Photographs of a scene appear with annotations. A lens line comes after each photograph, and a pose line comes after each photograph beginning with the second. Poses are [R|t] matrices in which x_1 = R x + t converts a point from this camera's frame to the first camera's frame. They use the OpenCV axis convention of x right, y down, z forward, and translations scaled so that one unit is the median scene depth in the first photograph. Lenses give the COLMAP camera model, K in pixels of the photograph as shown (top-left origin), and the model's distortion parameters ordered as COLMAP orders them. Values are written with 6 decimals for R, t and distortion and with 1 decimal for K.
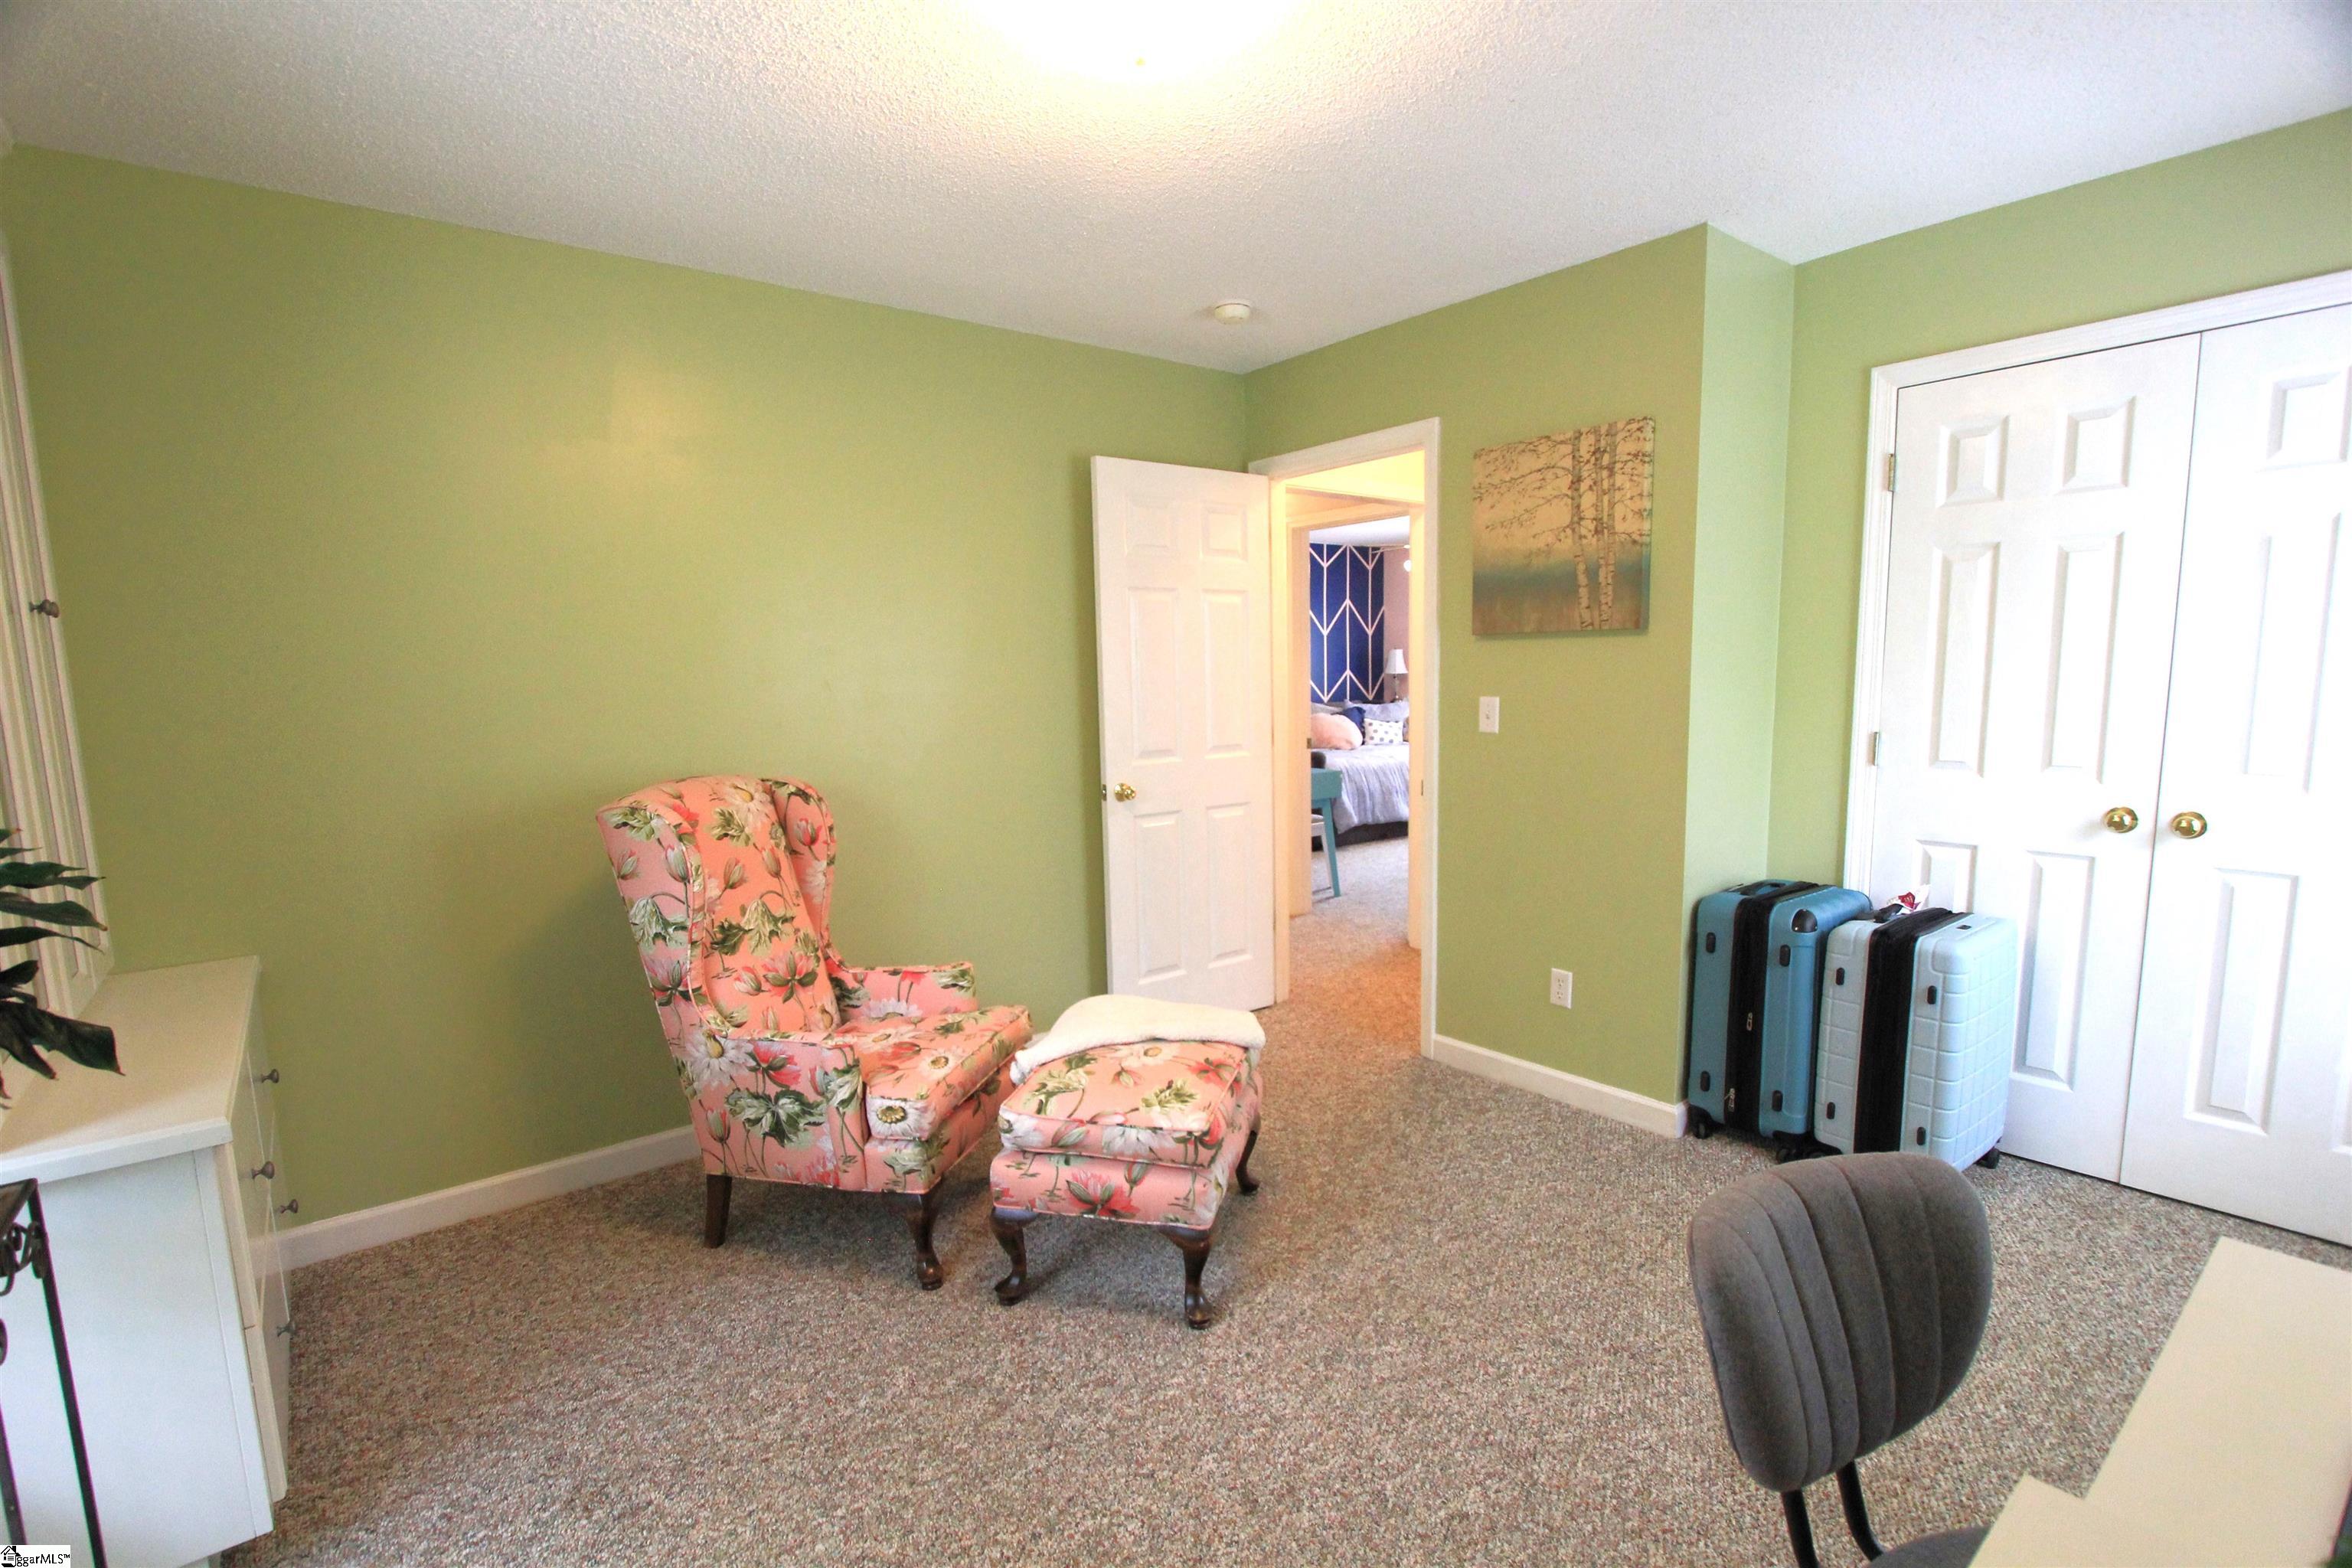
lens RADIAL K [[1093.3, 0, 1176.5], [0, 1093.3, 820.2], [0, 0, 1]] dist [-0.015930, 0.001937]
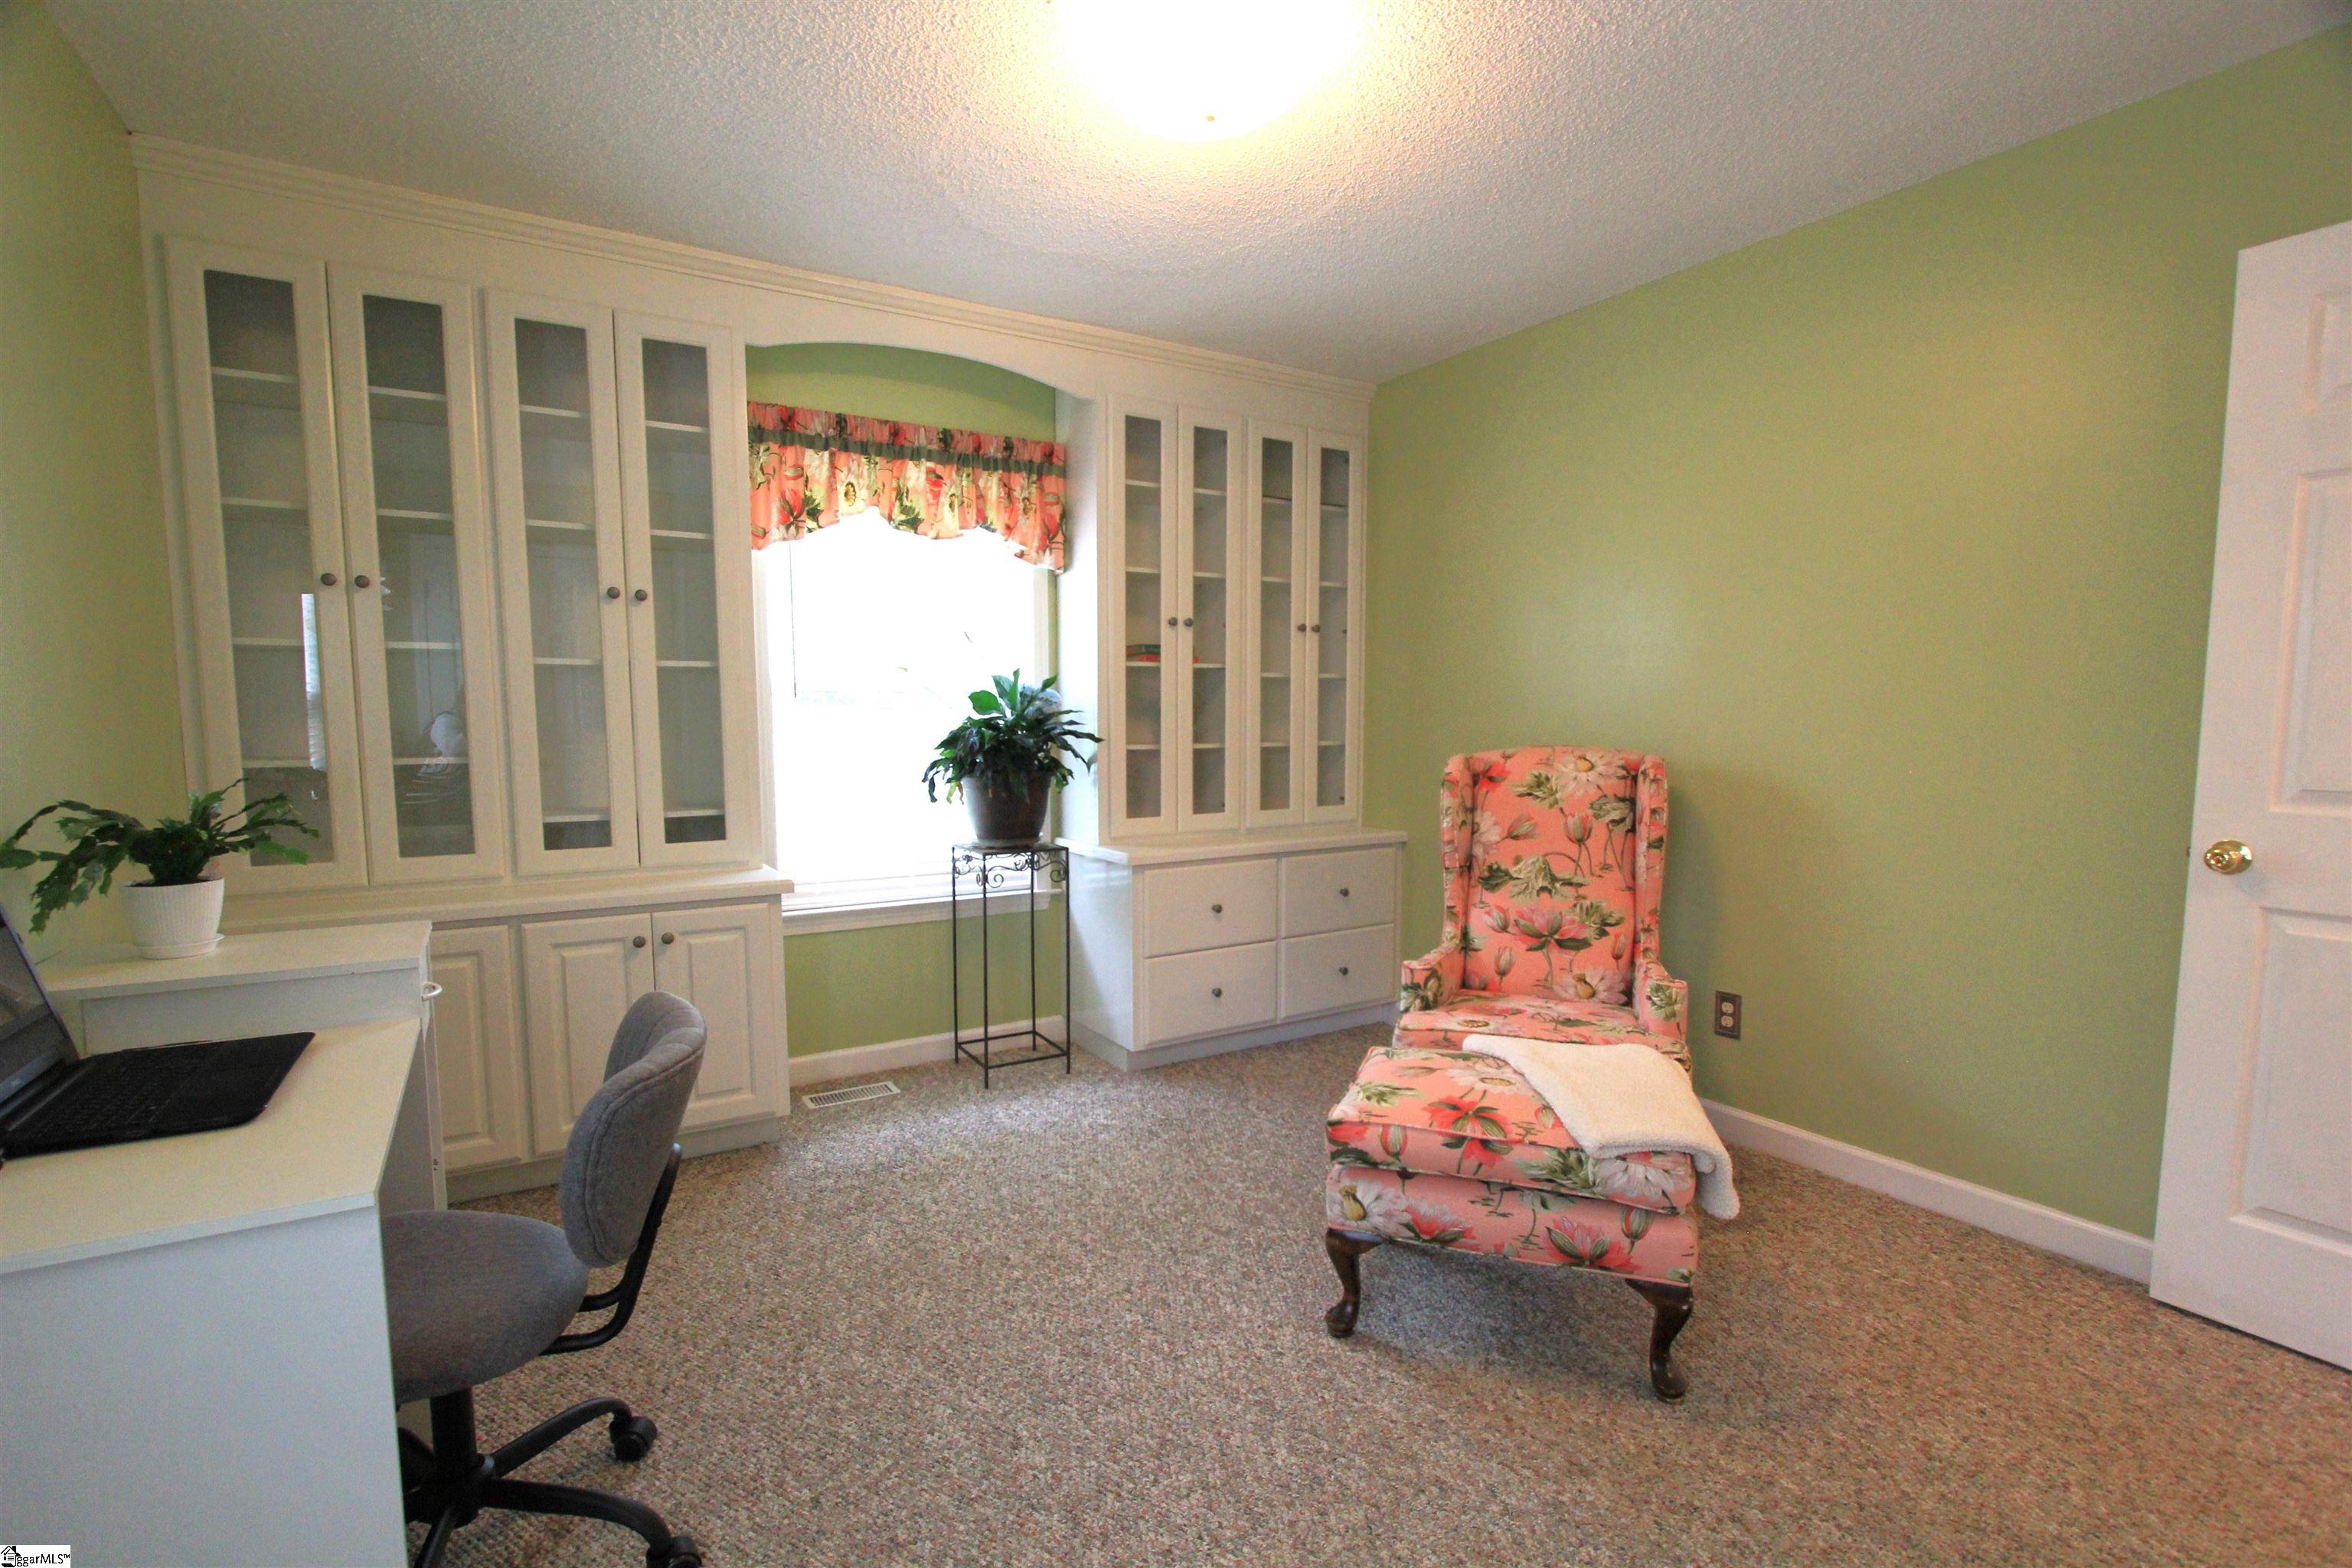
lens RADIAL K [[1093.3, 0, 1176.5], [0, 1093.3, 820.2], [0, 0, 1]] dist [-0.015930, 0.001937]
pose [[-0.122560, 0.121560, -0.984988, 0.777936], [-0.130225, 0.981920, 0.137385, -0.070215], [0.983880, 0.145108, -0.104514, 0.763692]]
